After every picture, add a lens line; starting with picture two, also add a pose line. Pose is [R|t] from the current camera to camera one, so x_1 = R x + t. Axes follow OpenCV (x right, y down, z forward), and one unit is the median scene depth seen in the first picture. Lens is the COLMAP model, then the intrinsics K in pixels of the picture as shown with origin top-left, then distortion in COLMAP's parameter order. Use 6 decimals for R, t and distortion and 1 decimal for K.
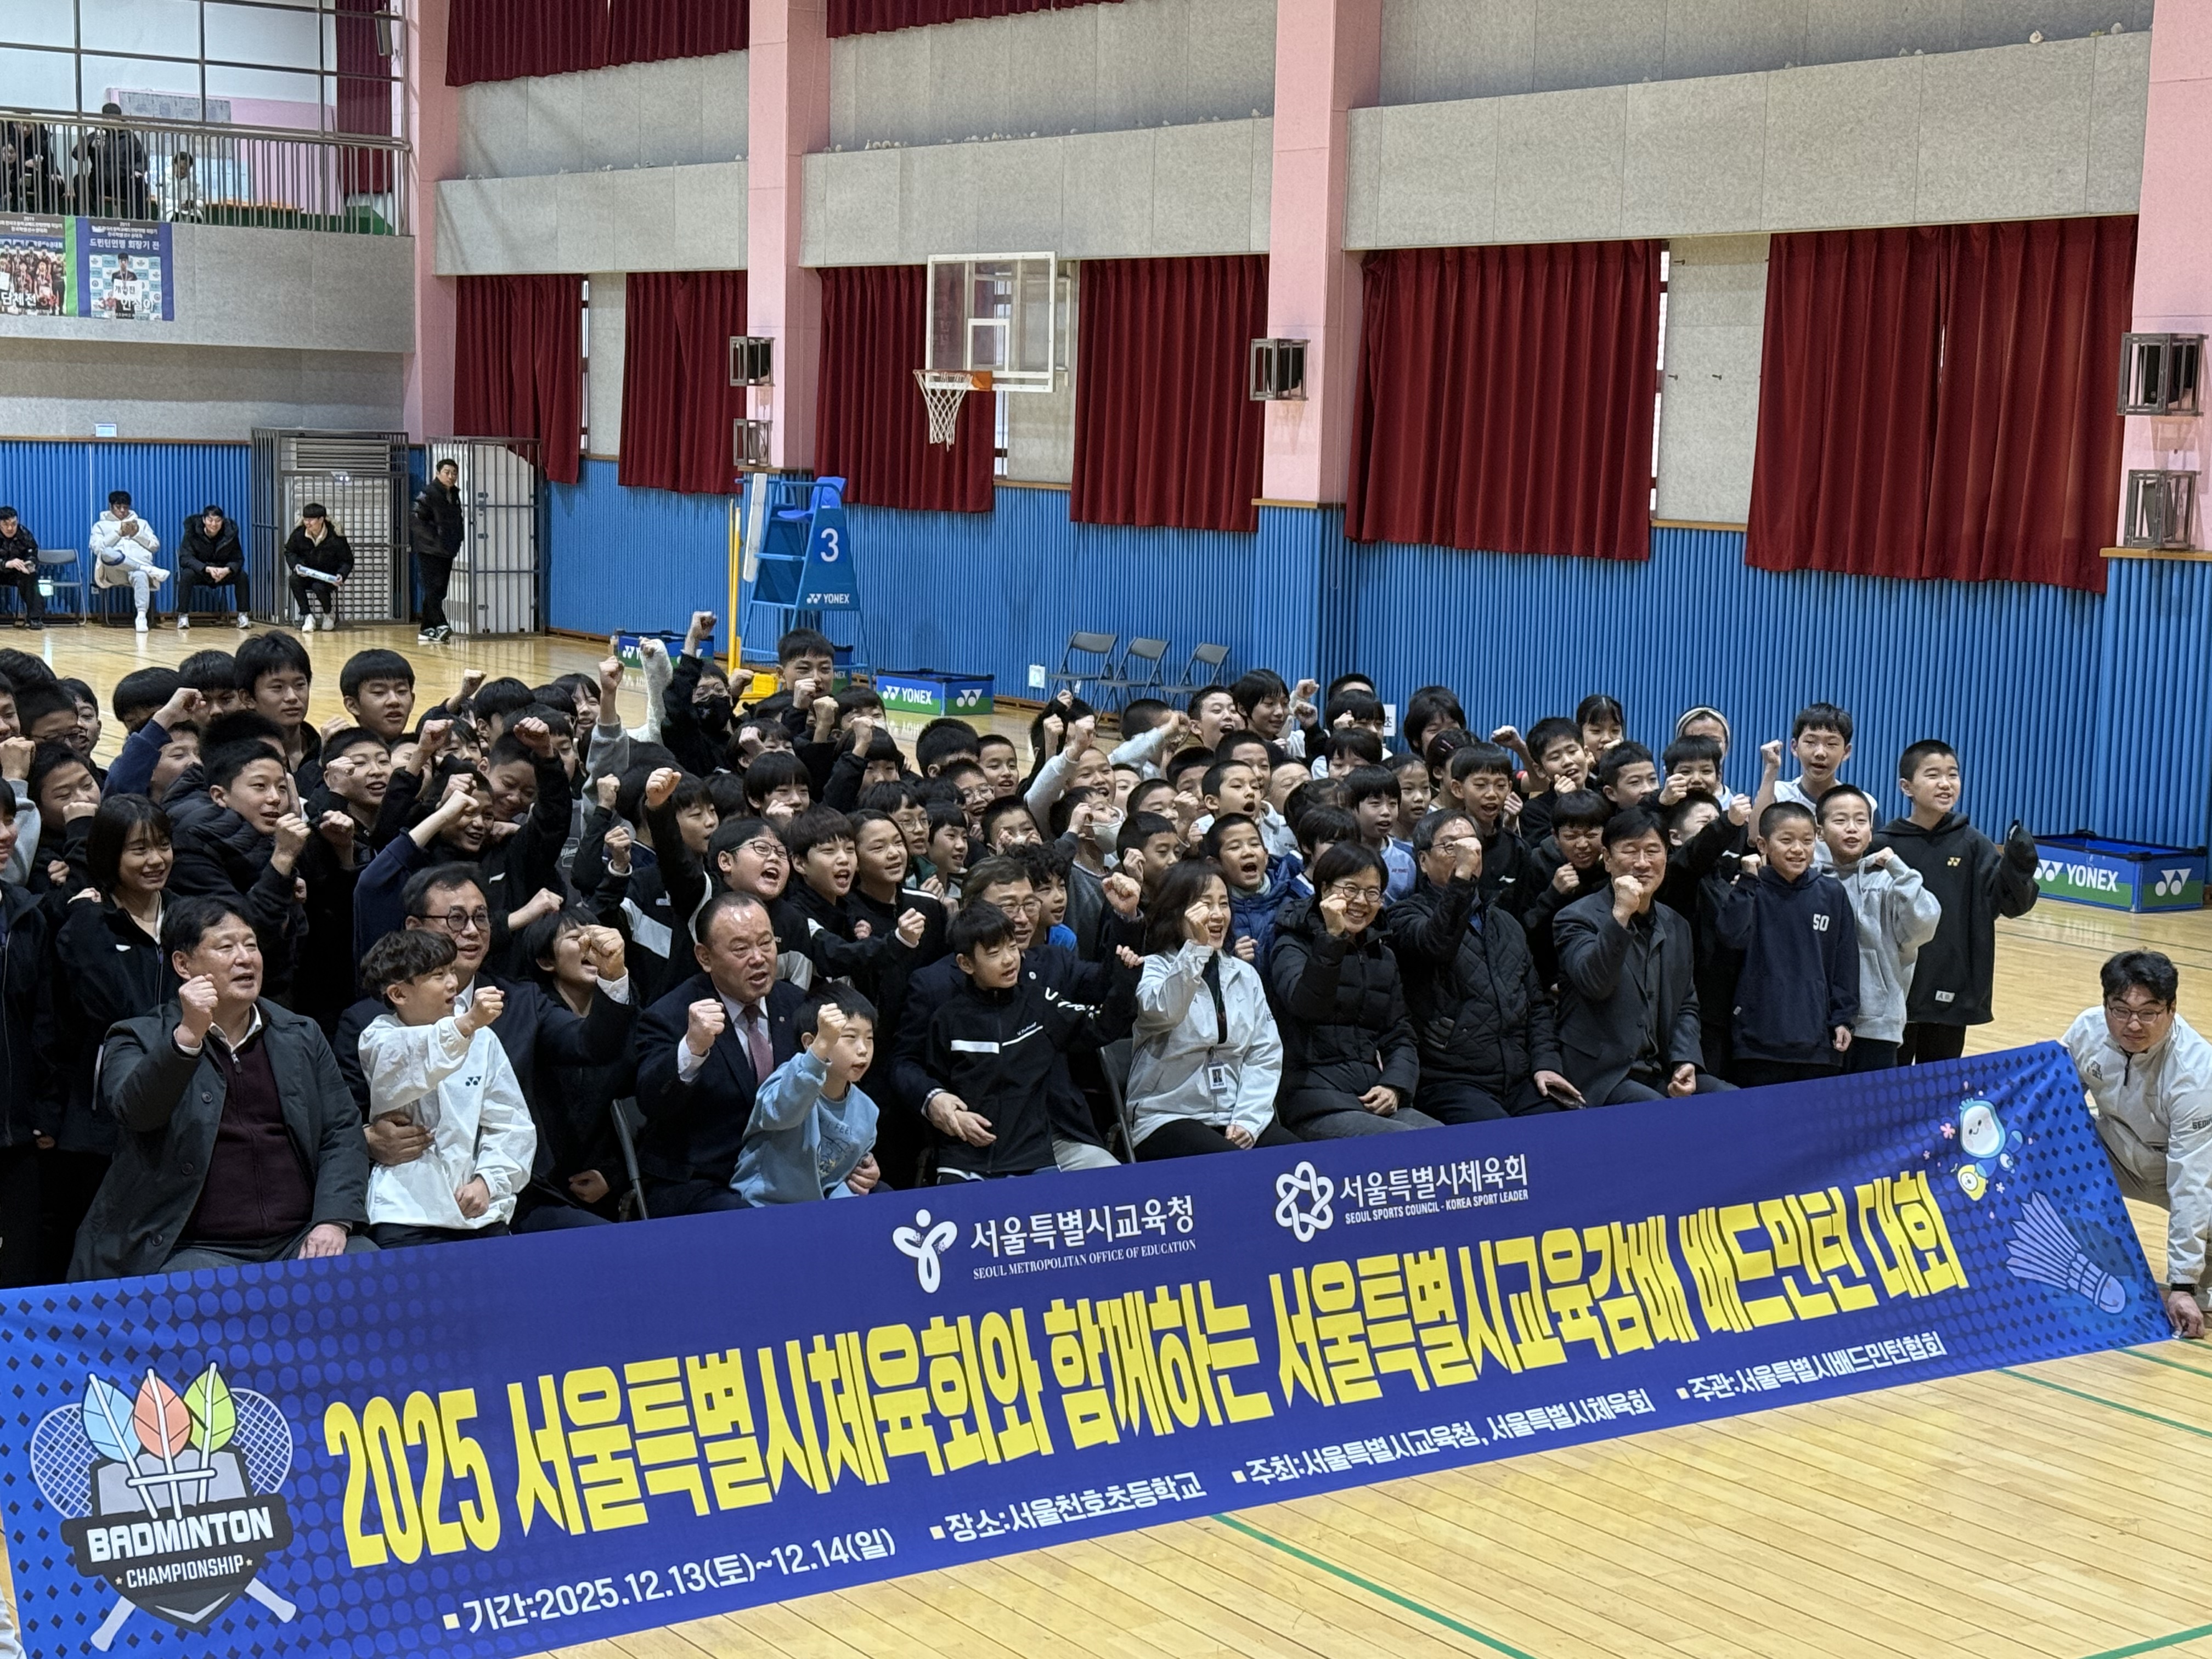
lens RADIAL K [[3490.4, 0, 1096.5], [0, 3490.4, 788.5], [0, 0, 1]] dist [0.156214, 0.000000]
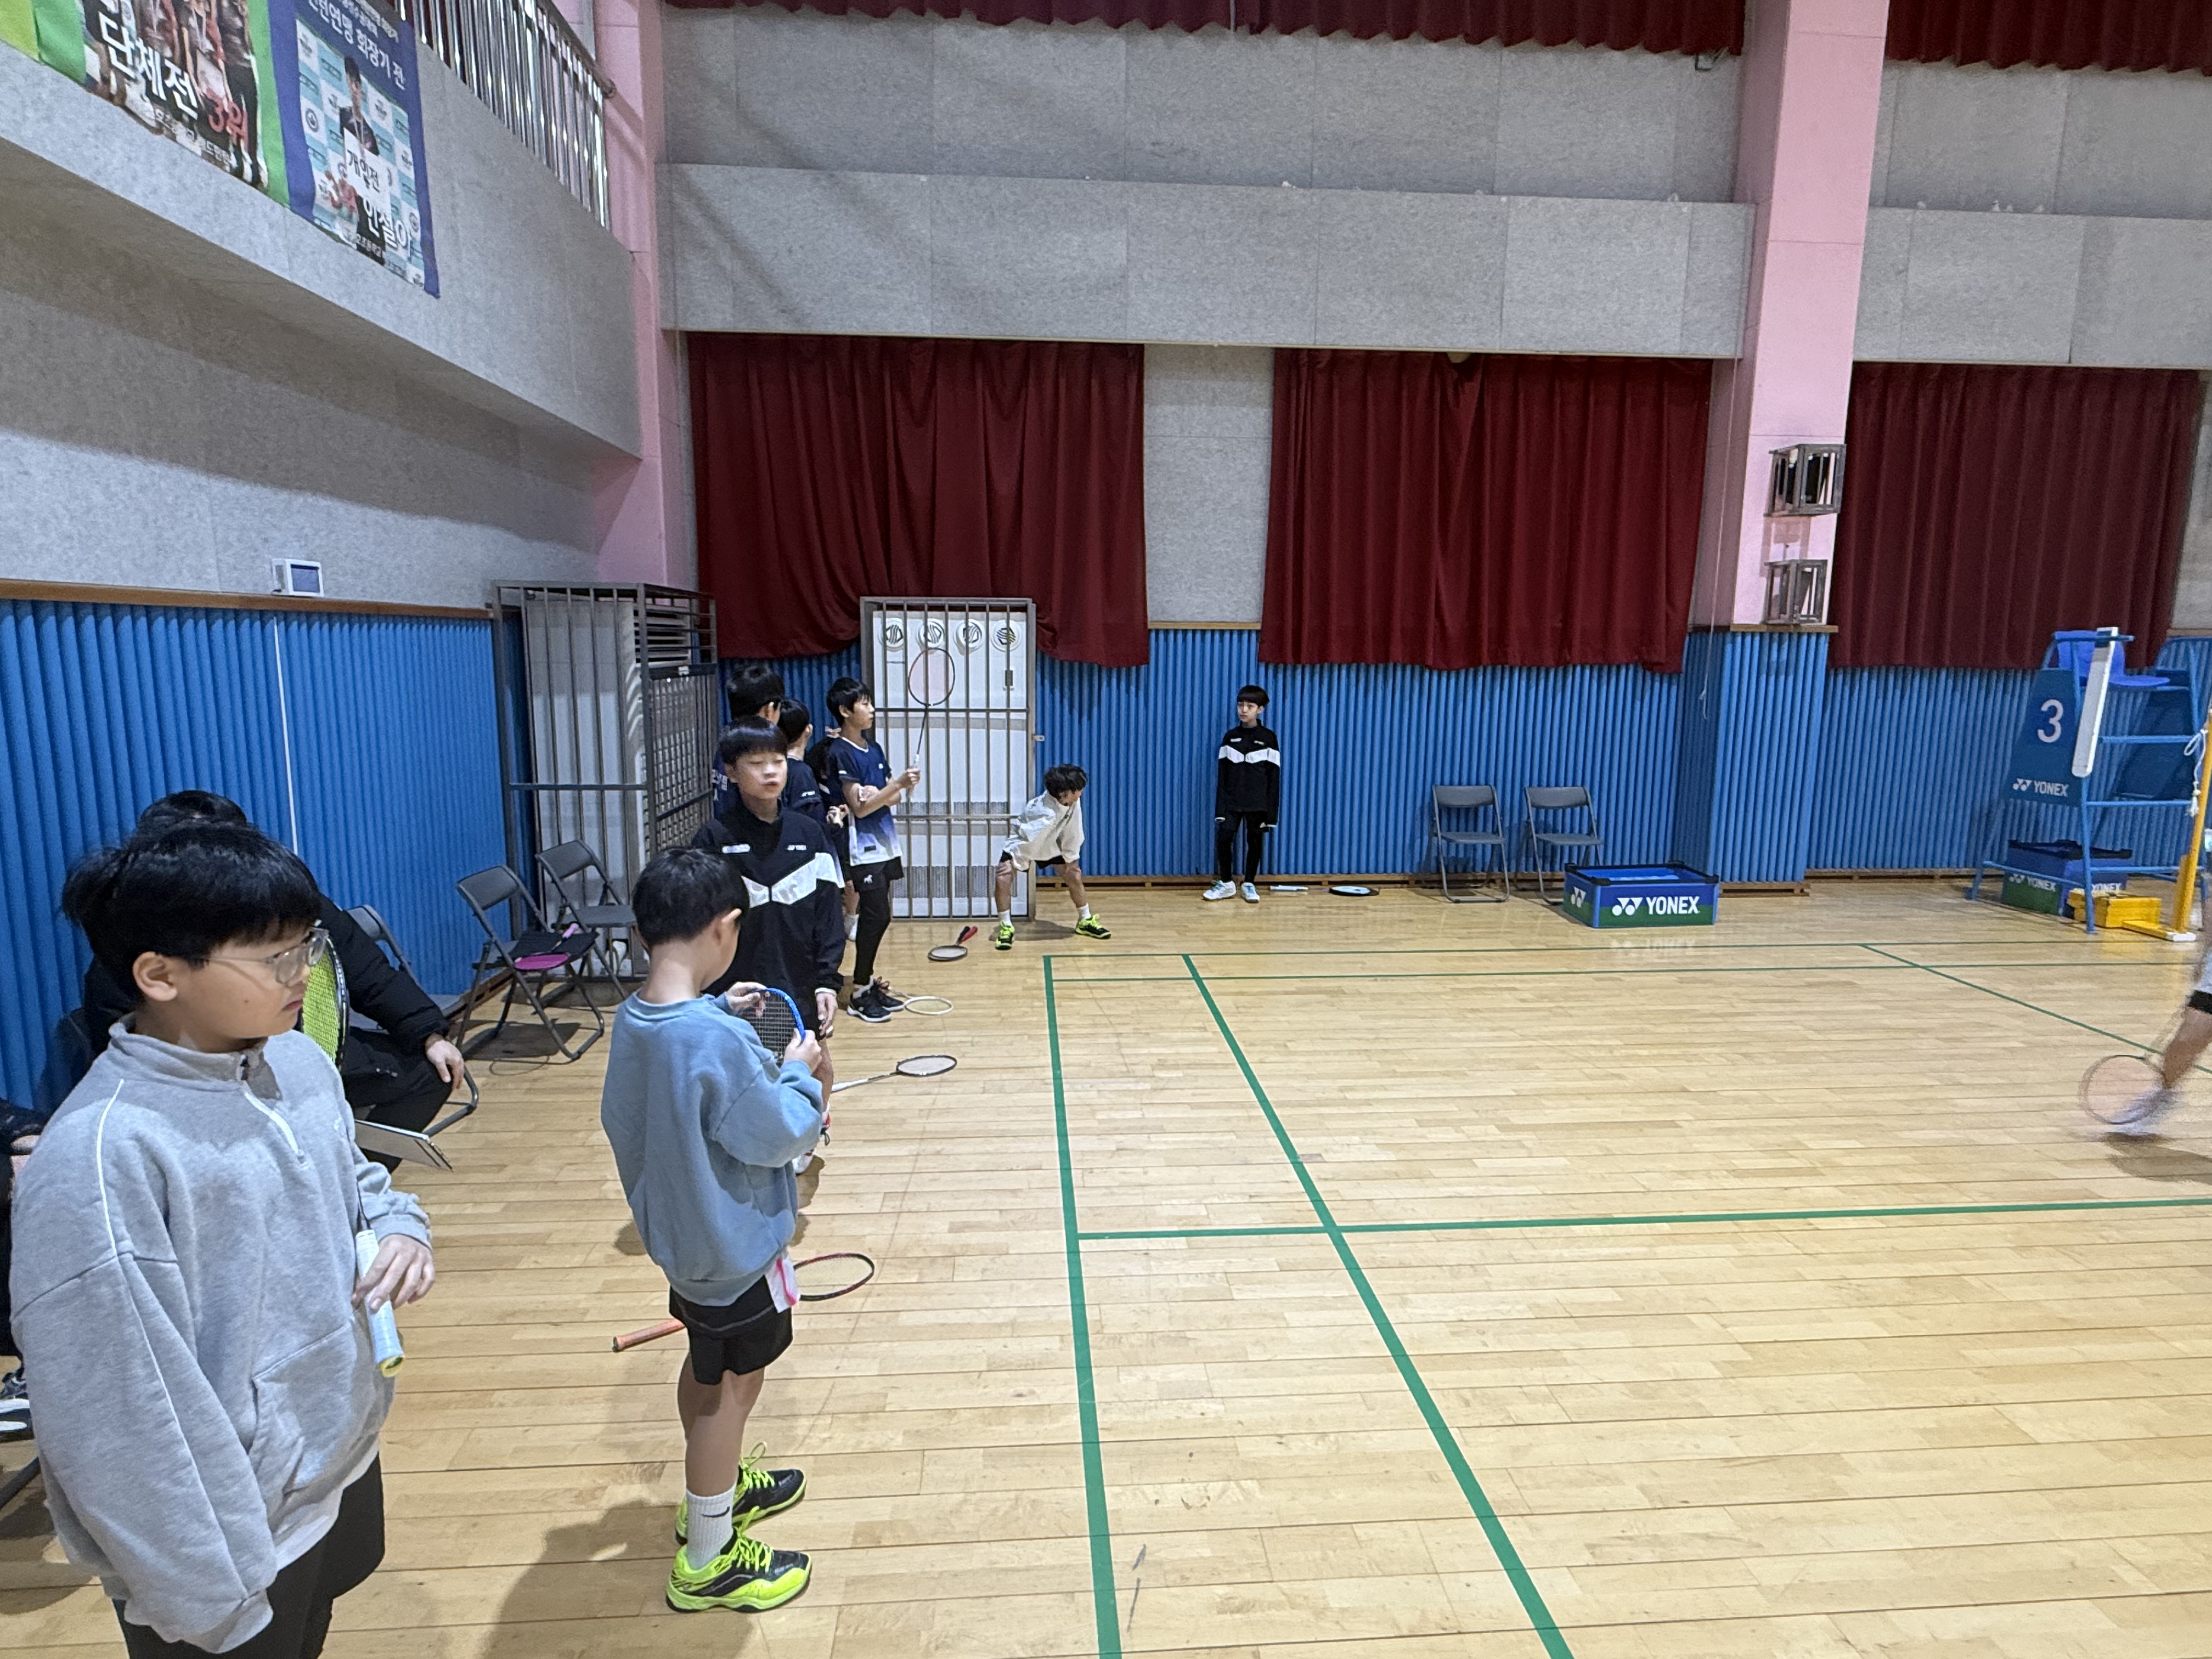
lens RADIAL K [[1162.5, 0, 1097.3], [0, 1162.5, 806.4], [0, 0, 1]] dist [0.013602, -0.000228]
pose [[0.513814, -0.143950, 0.845738, -0.347316], [0.097551, 0.989232, 0.109108, -0.084984], [-0.852337, 0.026441, 0.522324, 0.887962]]
